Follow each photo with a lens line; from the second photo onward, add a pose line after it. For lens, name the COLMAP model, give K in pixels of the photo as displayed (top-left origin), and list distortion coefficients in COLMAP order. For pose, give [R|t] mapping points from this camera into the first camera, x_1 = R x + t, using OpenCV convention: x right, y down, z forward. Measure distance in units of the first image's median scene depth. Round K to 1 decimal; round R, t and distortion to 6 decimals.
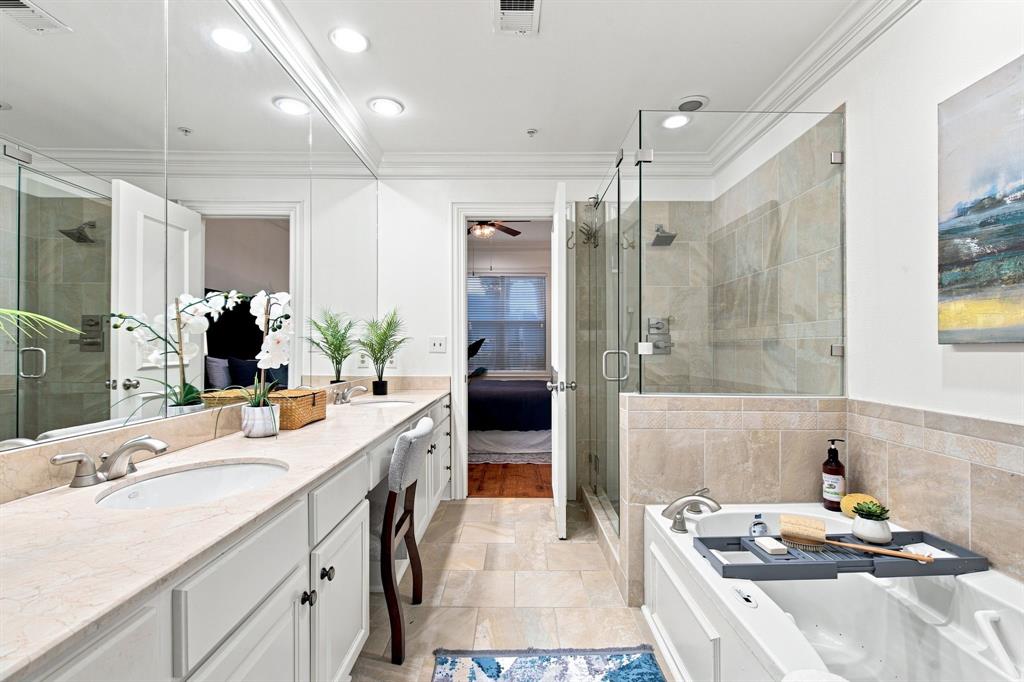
lens RADIAL K [[465.2, 0, 512.0], [0, 465.2, 341.0], [0, 0, 1]] dist [0.002487, -0.001056]
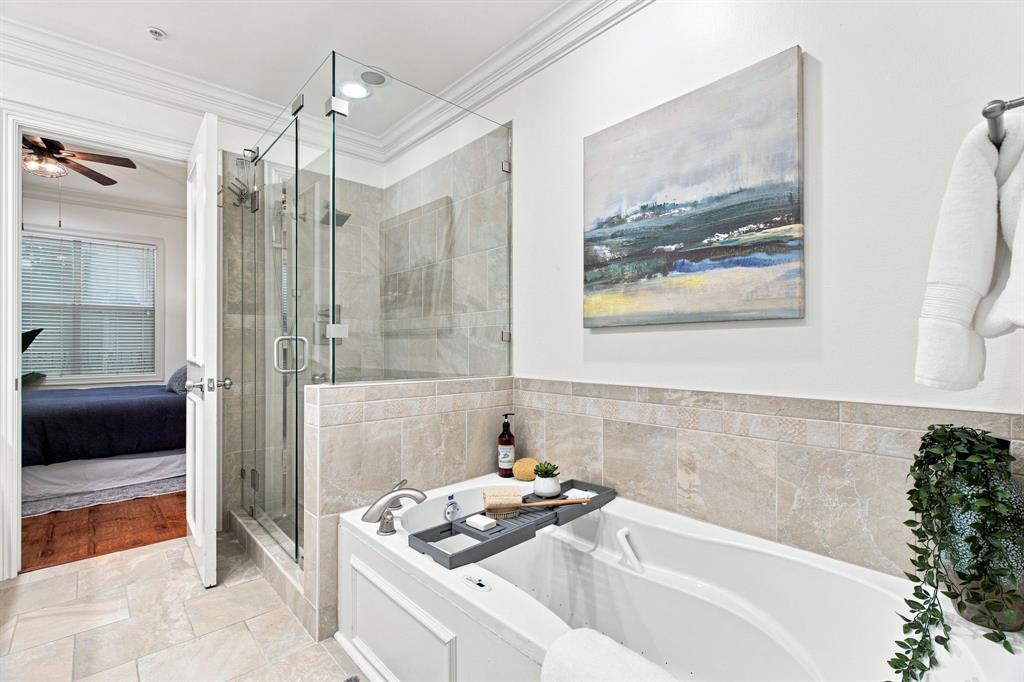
lens RADIAL K [[465.2, 0, 512.0], [0, 465.2, 341.0], [0, 0, 1]] dist [0.002487, -0.001056]
pose [[0.735090, 0.004459, 0.677955, -0.061154], [-0.006005, 0.999982, -0.000066, 0.032539], [-0.677943, -0.004023, 0.735103, 0.155615]]
